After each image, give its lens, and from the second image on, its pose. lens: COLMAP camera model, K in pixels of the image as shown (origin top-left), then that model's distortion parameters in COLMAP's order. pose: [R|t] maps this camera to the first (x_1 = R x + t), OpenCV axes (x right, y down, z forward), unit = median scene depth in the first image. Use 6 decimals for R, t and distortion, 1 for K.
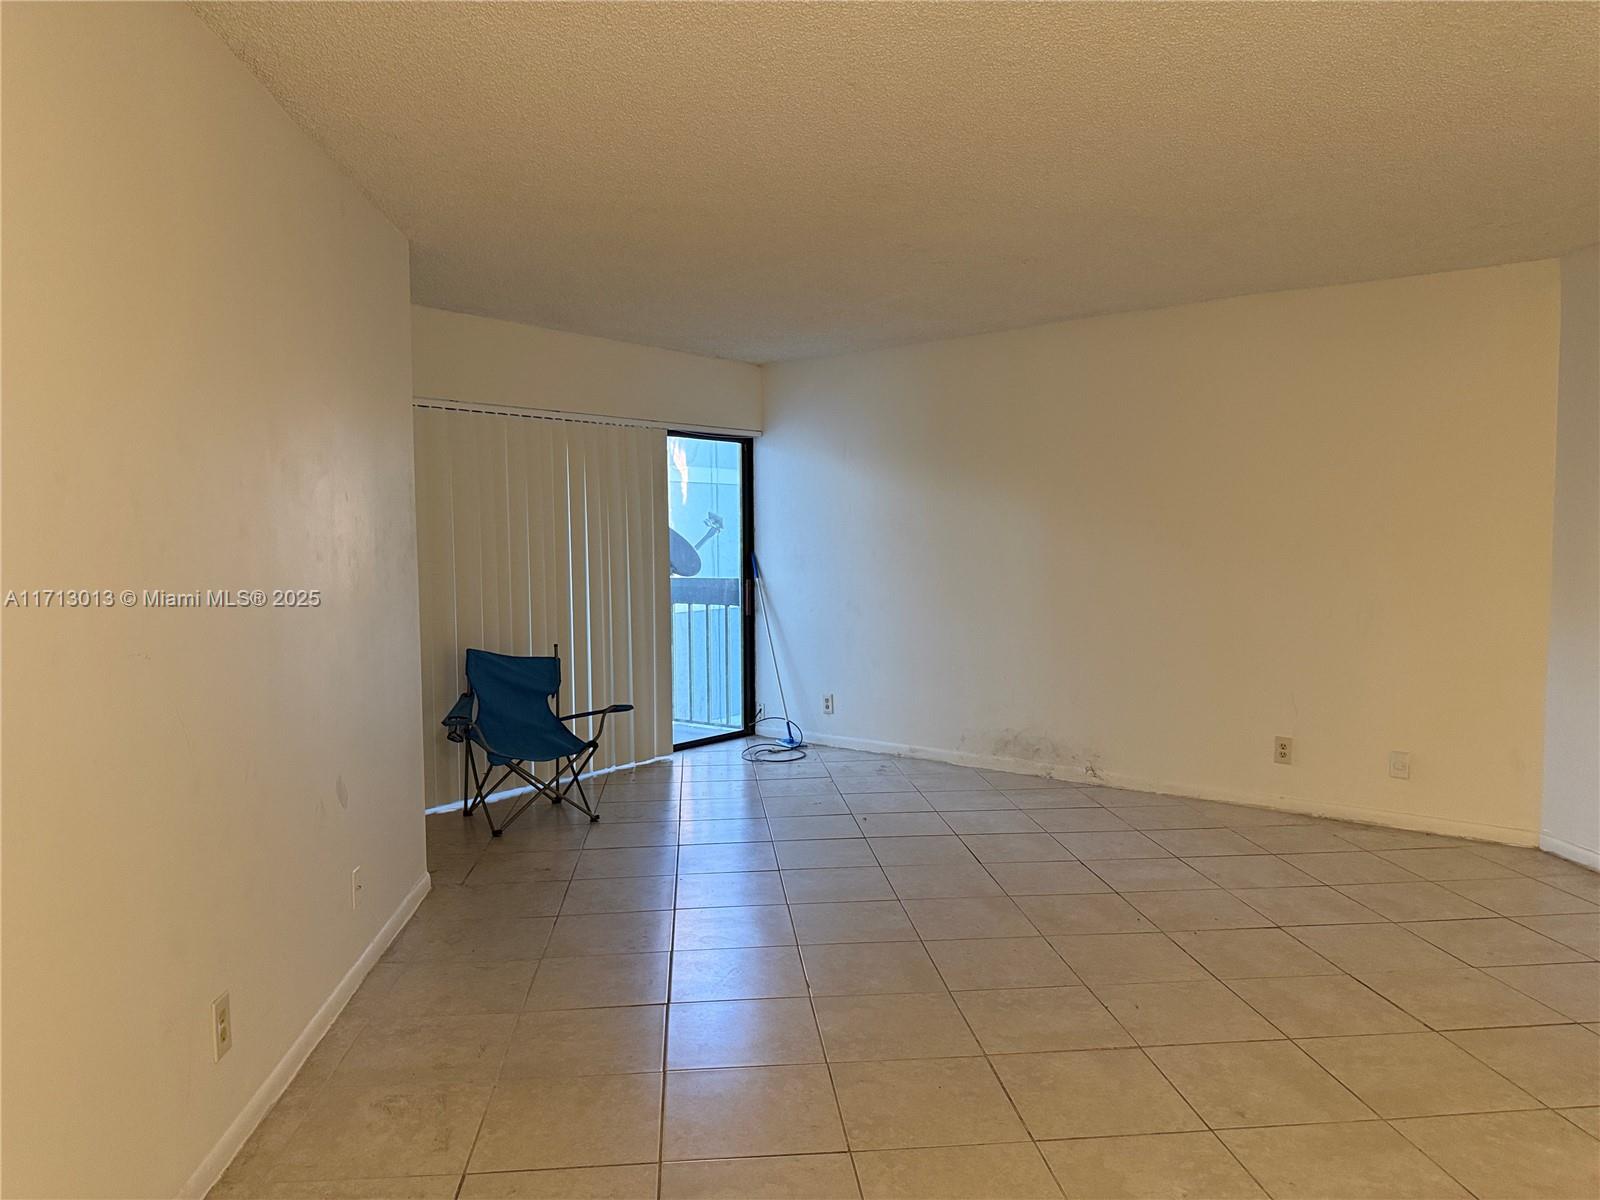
lens RADIAL K [[1149.2, 0, 800.0], [0, 1149.2, 600.0], [0, 0, 1]] dist [-0.001652, -0.006219]
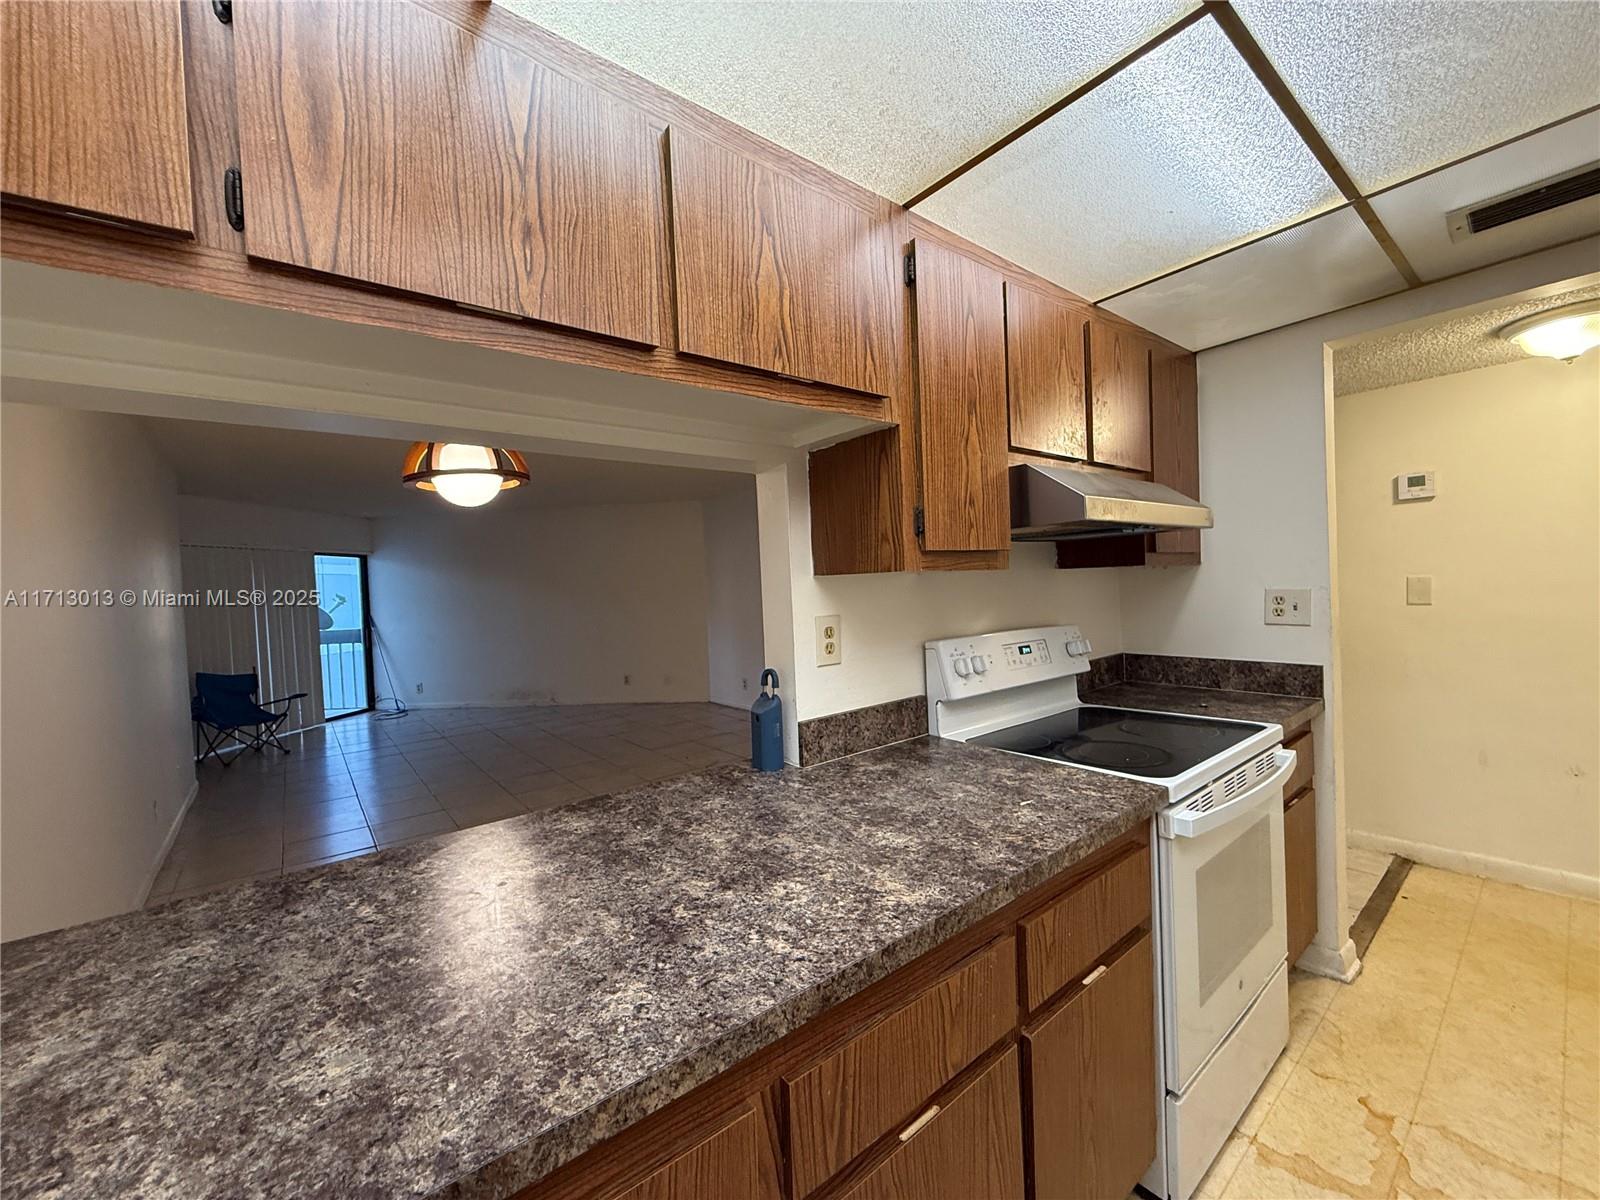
lens RADIAL K [[637.0, 0, 796.3], [0, 637.0, 603.4], [0, 0, 1]] dist [0.001146, 0.000139]
pose [[0.838412, -0.042418, 0.543384, -0.024746], [0.067579, 0.997364, -0.026415, 0.018916], [-0.540831, 0.058868, 0.839069, -0.337882]]
